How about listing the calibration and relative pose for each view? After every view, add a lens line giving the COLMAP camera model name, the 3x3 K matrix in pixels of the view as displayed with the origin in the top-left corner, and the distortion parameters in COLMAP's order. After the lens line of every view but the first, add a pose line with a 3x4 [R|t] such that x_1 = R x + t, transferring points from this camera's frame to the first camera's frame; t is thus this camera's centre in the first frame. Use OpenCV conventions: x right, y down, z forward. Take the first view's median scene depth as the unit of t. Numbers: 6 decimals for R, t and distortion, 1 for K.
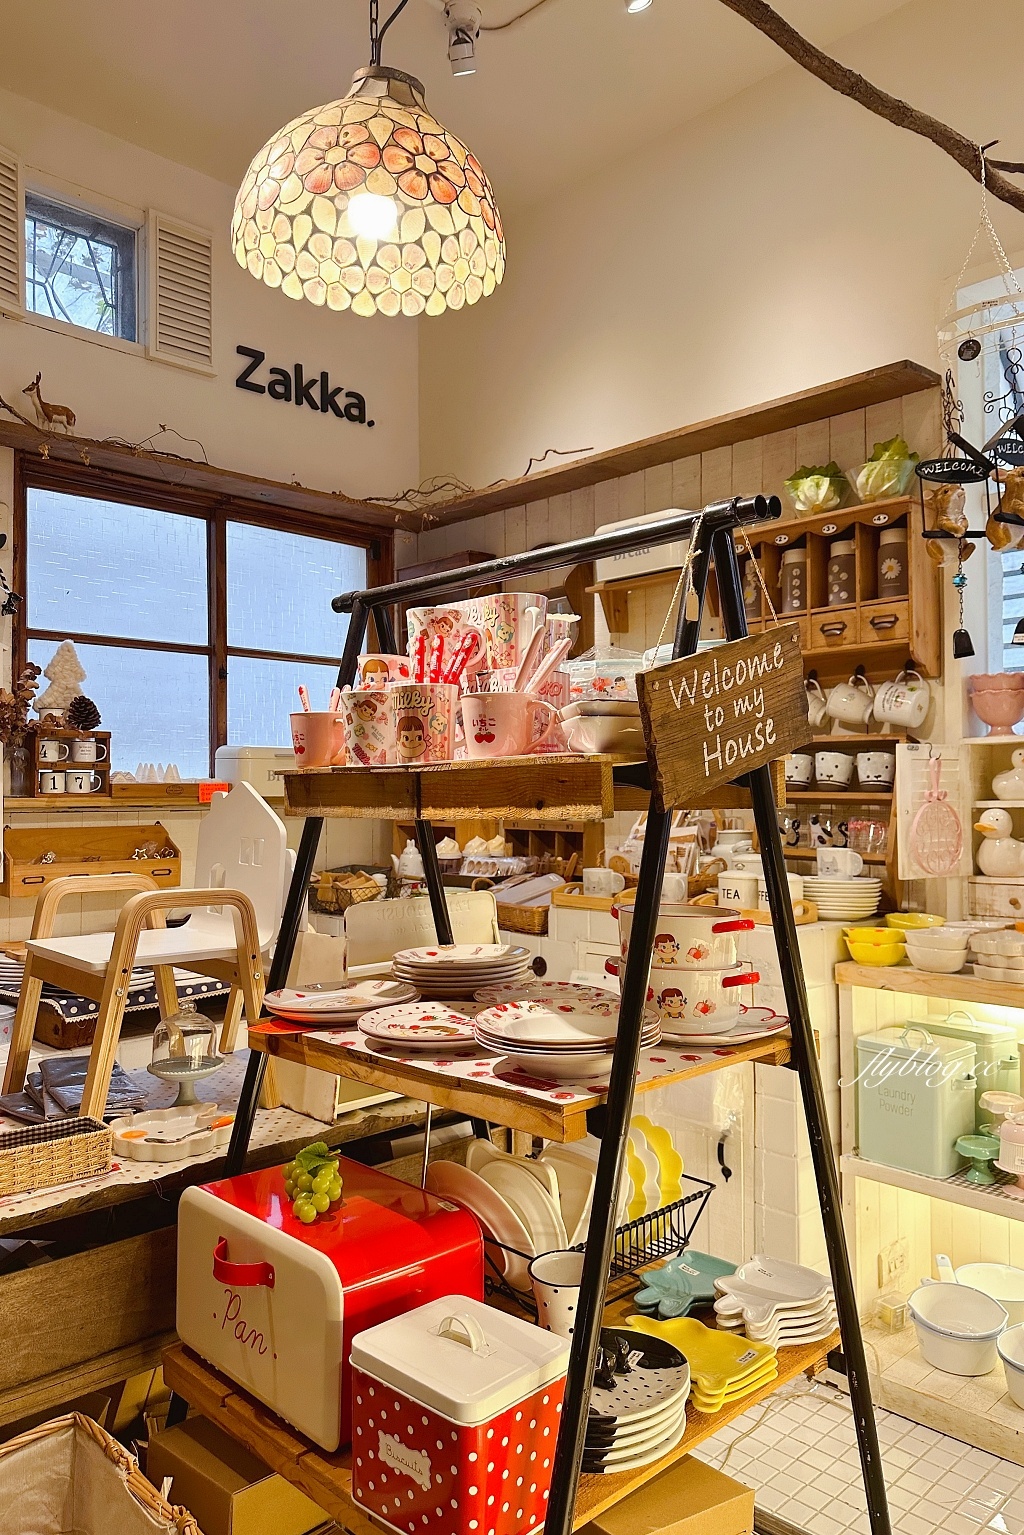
lens RADIAL K [[1092.5, 0, 520.7], [0, 1092.5, 772.7], [0, 0, 1]] dist [0.101376, -0.152719]
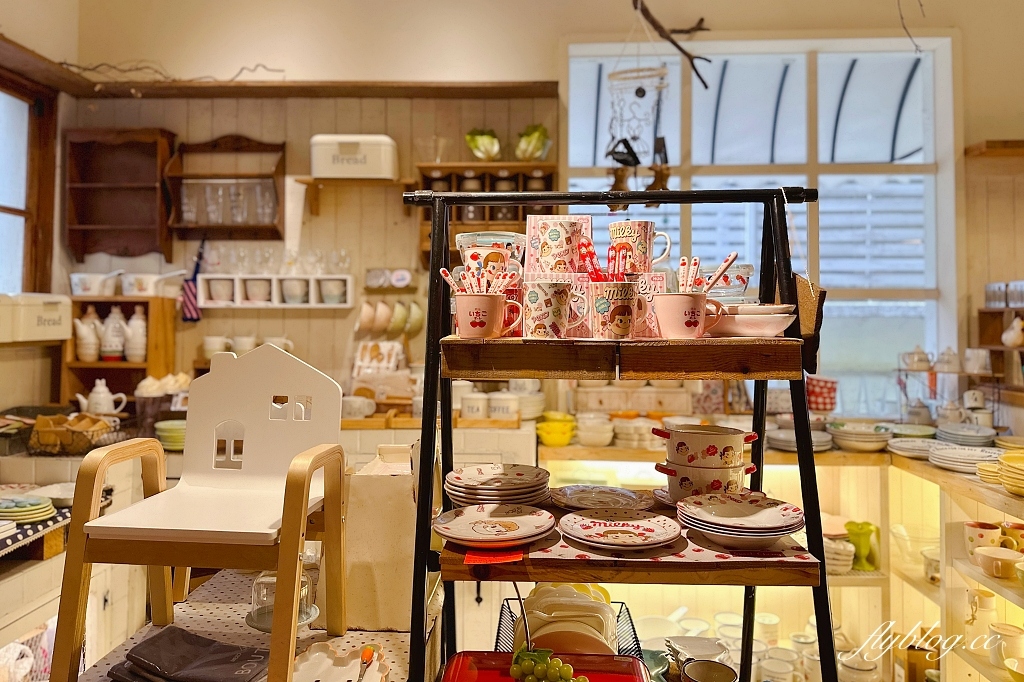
lens RADIAL K [[728.8, 0, 533.6], [0, 728.8, 306.8], [0, 0, 1]] dist [0.101376, -0.152719]
pose [[0.720293, 0.025644, 0.693196, -0.350930], [-0.025191, 0.999624, -0.010805, -0.015804], [-0.693212, -0.009680, 0.720669, 0.179928]]
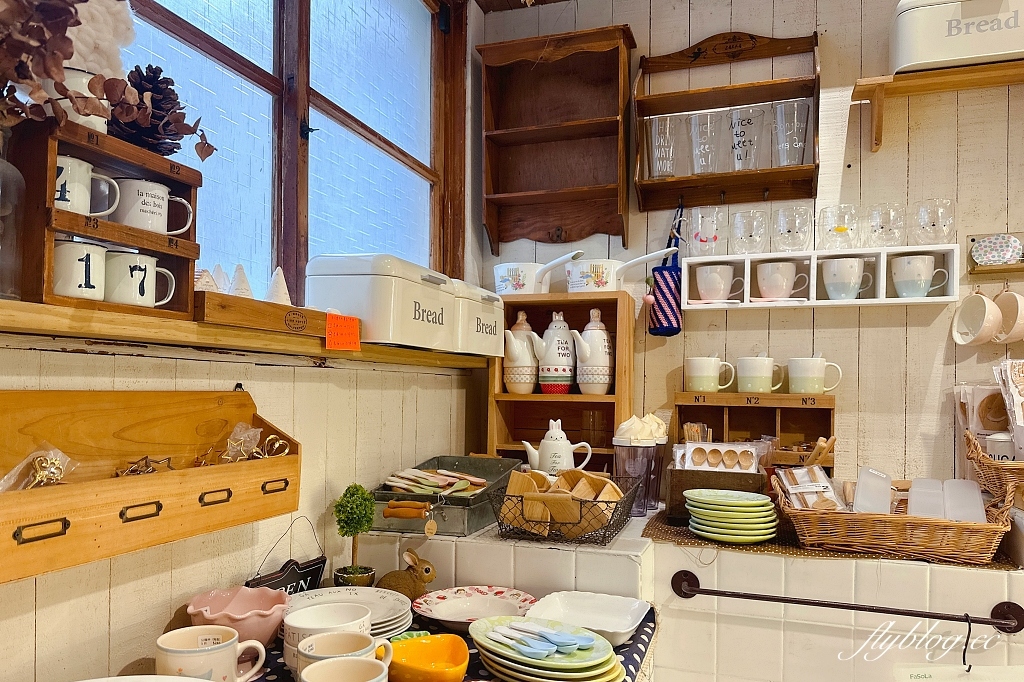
lens RADIAL K [[718.3, 0, 513.1], [0, 718.3, 416.0], [0, 0, 1]] dist [0.005926, -0.002025]
pose [[0.888605, -0.003817, 0.458657, -0.391749], [-0.025032, 0.998071, 0.056804, 0.040129], [-0.457989, -0.061958, 0.886796, 0.684994]]
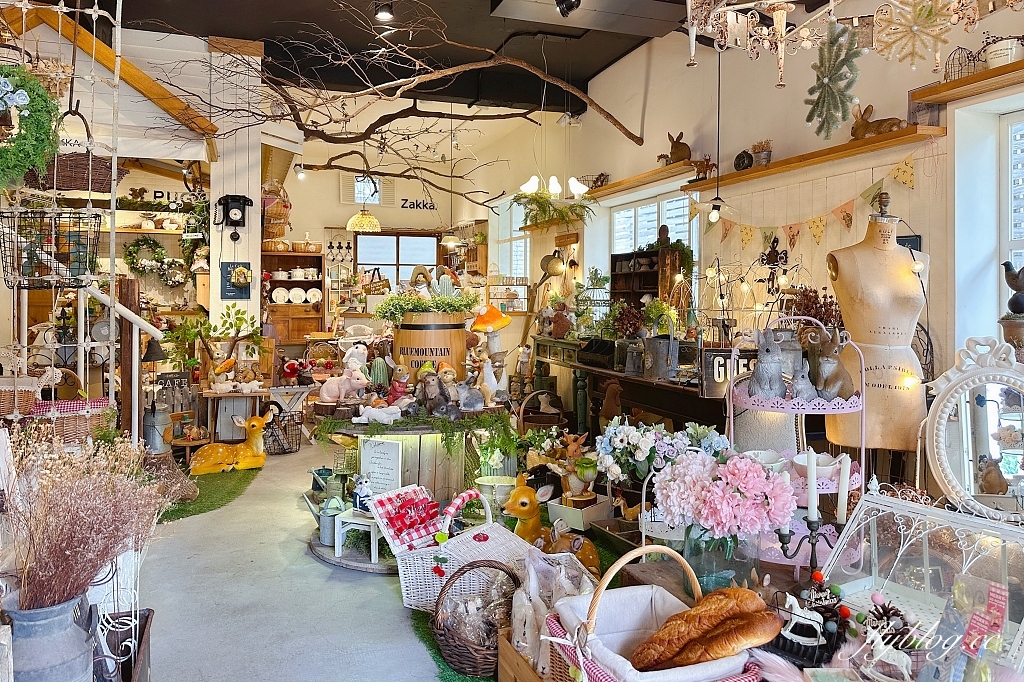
lens RADIAL K [[728.8, 0, 533.6], [0, 728.8, 306.8], [0, 0, 1]] dist [0.101376, -0.152719]
pose [[0.923584, 0.015658, -0.383077, 1.622356], [-0.002739, 0.999410, 0.034247, -0.048134], [0.383387, -0.030581, 0.923081, -1.840016]]
